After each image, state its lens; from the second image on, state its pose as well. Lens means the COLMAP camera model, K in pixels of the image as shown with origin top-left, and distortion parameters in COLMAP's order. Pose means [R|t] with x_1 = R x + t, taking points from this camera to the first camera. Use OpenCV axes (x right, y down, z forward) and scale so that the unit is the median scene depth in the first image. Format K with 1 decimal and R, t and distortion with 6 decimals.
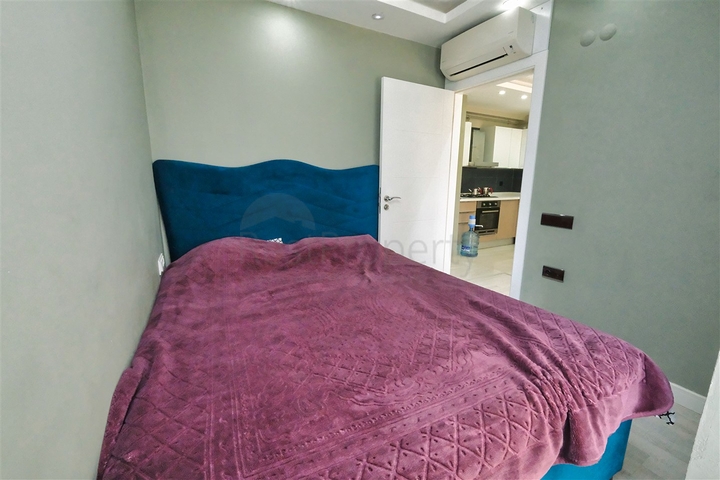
lens RADIAL K [[304.2, 0, 360.0], [0, 304.2, 240.0], [0, 0, 1]] dist [-0.010685, -0.000063]
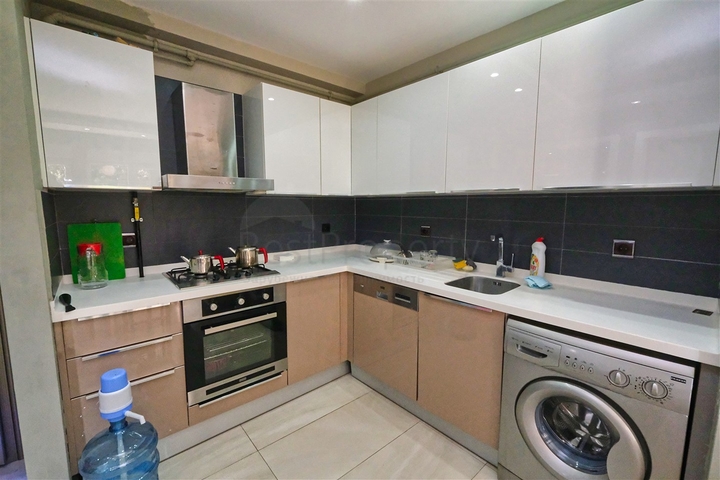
lens RADIAL K [[316.1, 0, 360.7], [0, 316.1, 230.2], [0, 0, 1]] dist [-0.001140, -0.000019]
pose [[0.978473, -0.015319, 0.205806, 0.473276], [0.034855, 0.995182, -0.091637, -0.155946], [-0.203410, 0.096838, 0.974293, 0.610956]]
